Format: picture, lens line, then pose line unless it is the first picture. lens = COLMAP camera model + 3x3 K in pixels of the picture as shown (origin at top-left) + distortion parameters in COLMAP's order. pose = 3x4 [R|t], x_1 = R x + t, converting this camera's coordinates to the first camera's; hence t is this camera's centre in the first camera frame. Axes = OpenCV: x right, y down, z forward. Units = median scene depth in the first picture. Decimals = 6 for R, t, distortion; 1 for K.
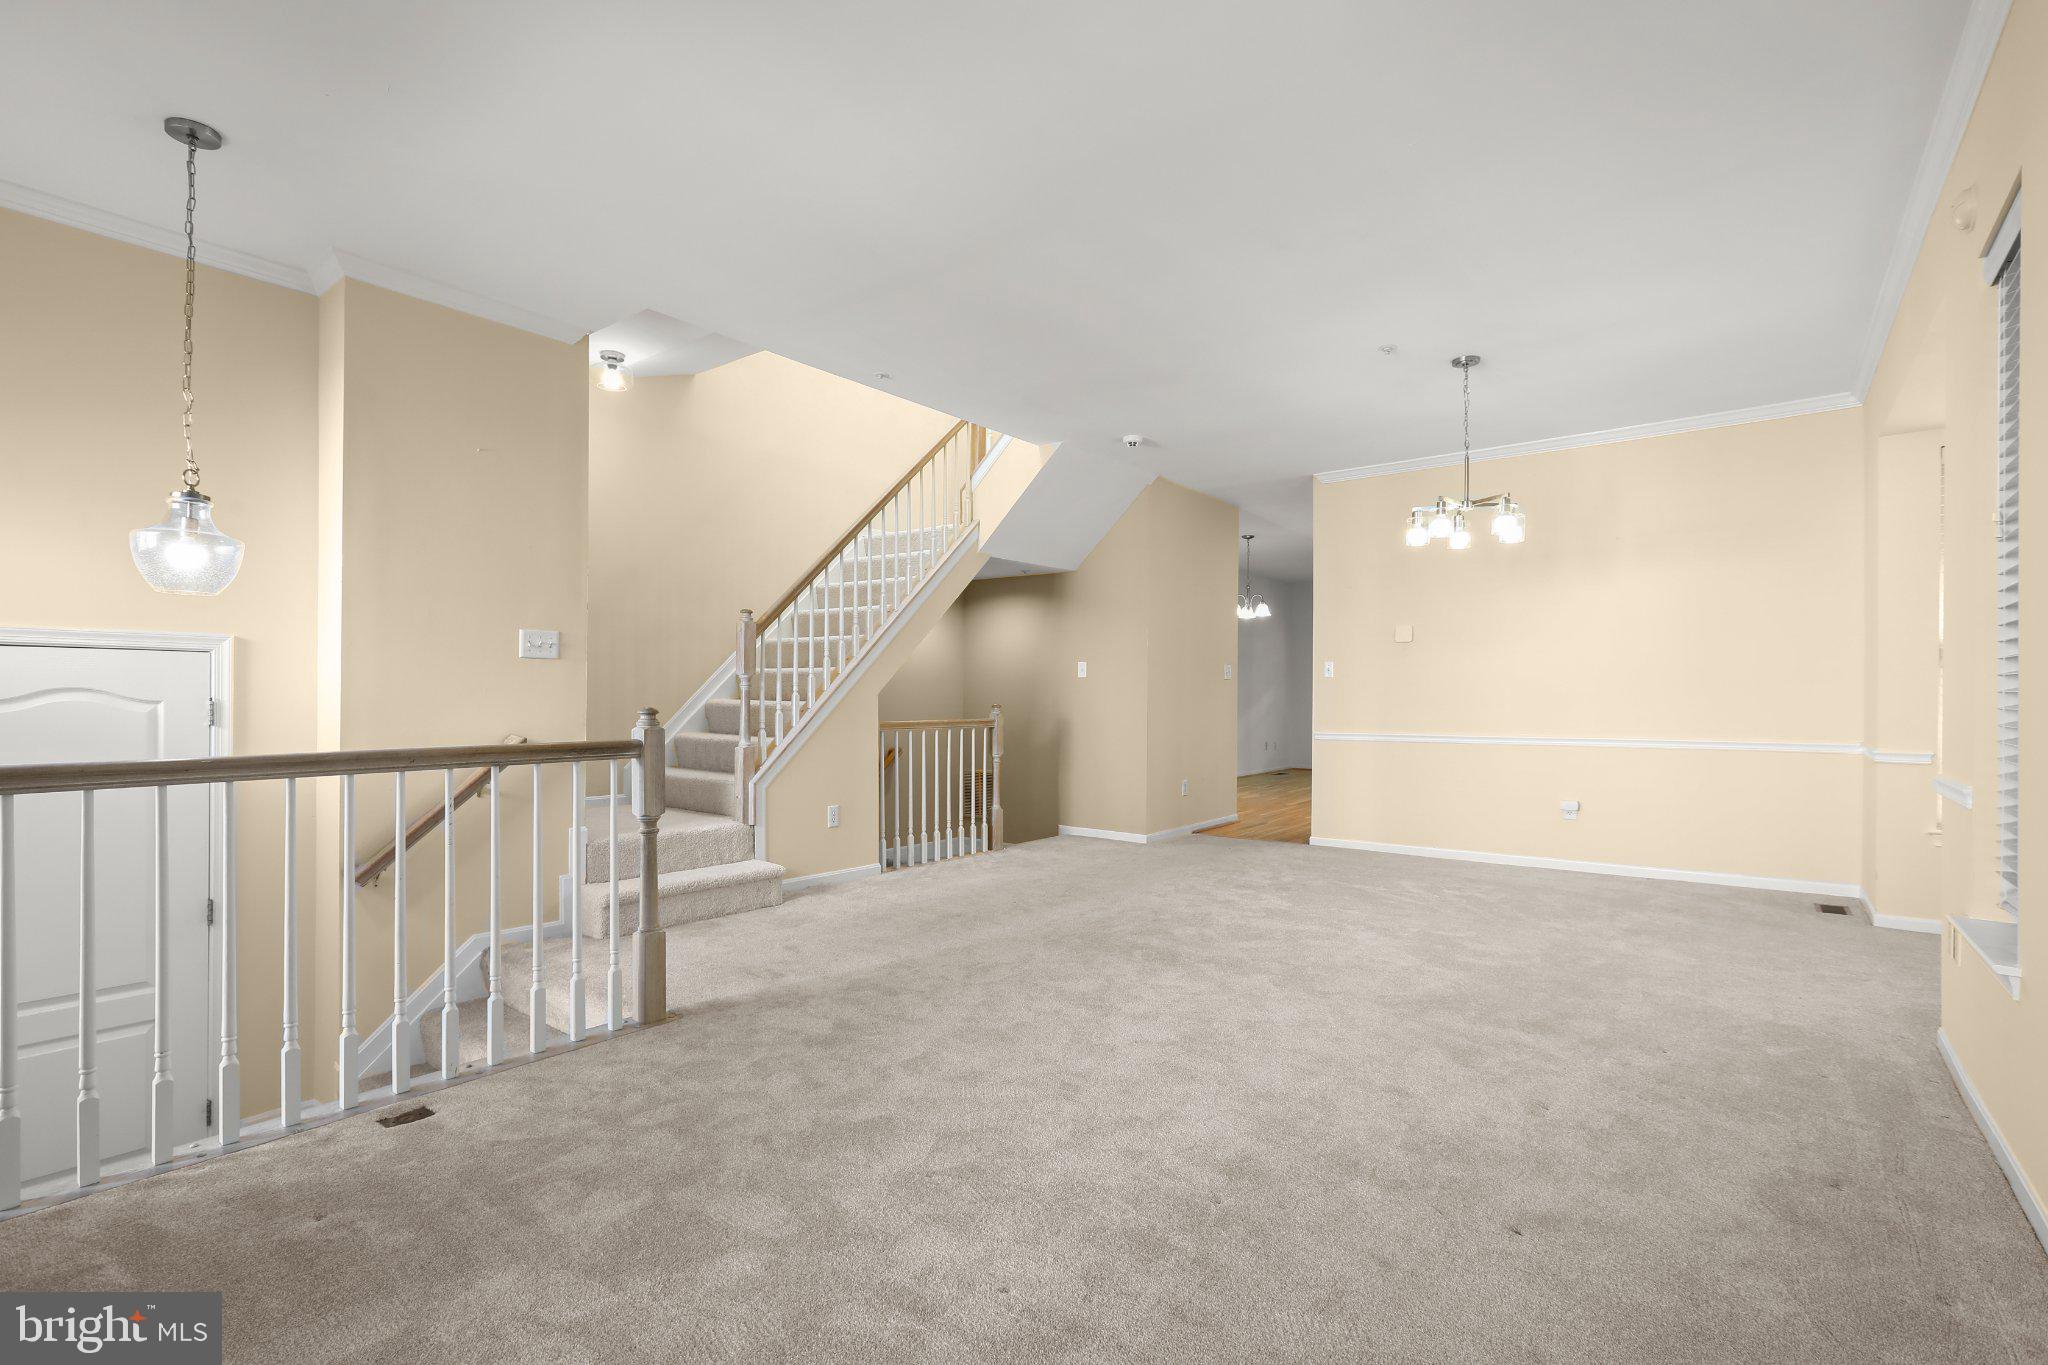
lens RADIAL K [[940.7, 0, 1026.0], [0, 940.7, 690.2], [0, 0, 1]] dist [-0.019772, 0.011774]
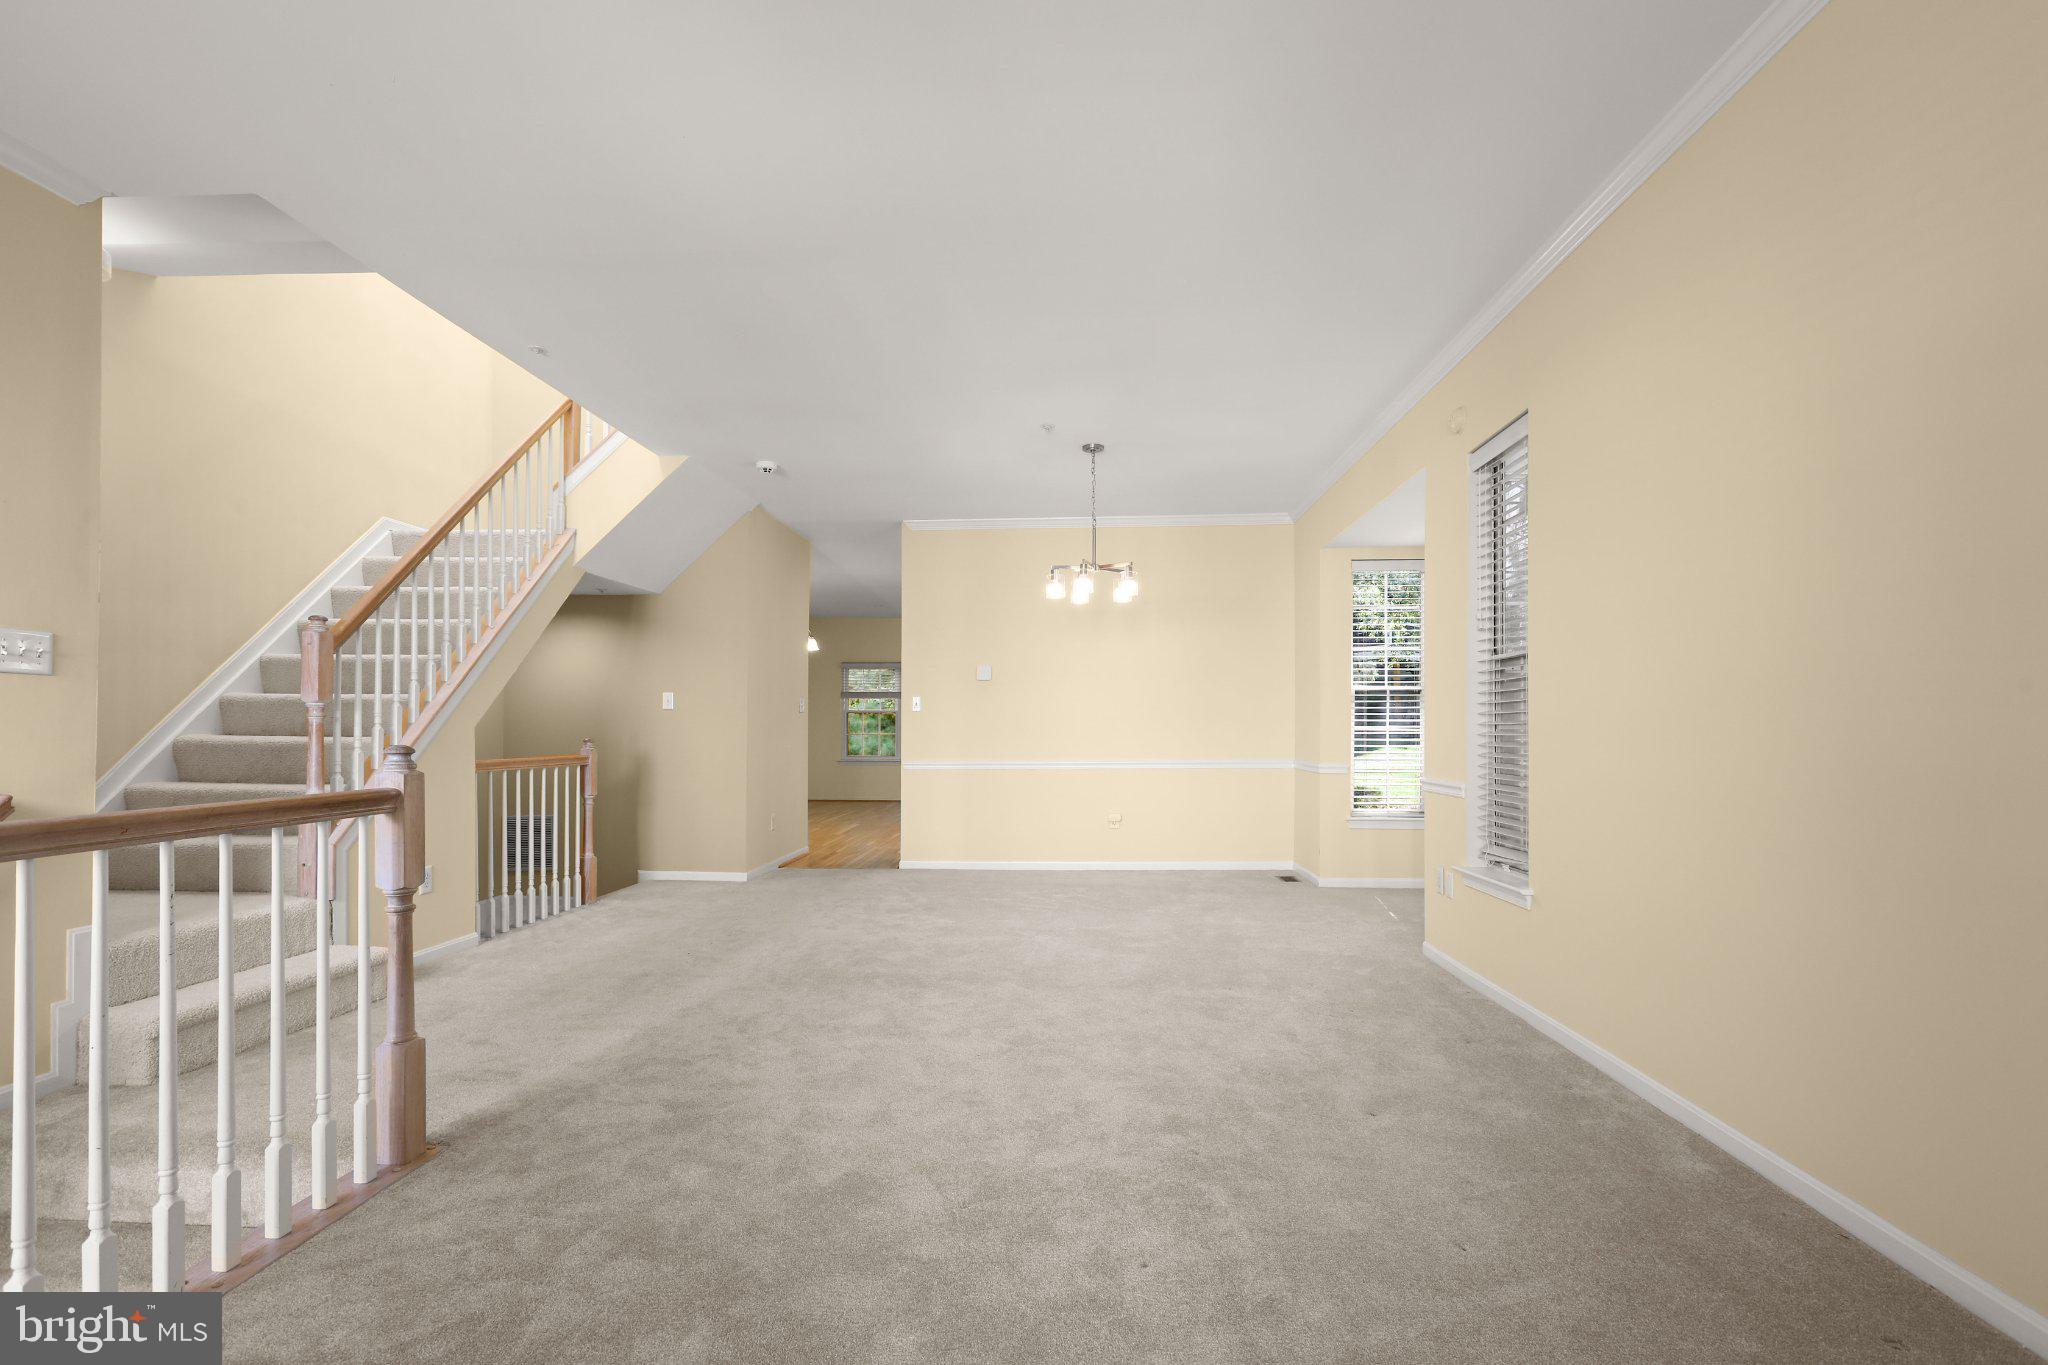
lens RADIAL K [[942.8, 0, 1026.1], [0, 942.8, 718.3], [0, 0, 1]] dist [-0.019326, 0.011980]
pose [[0.821782, 0.003152, 0.569794, -0.304554], [-0.000256, 0.999987, -0.005163, 0.000147], [-0.569803, 0.004097, 0.821771, 0.065317]]
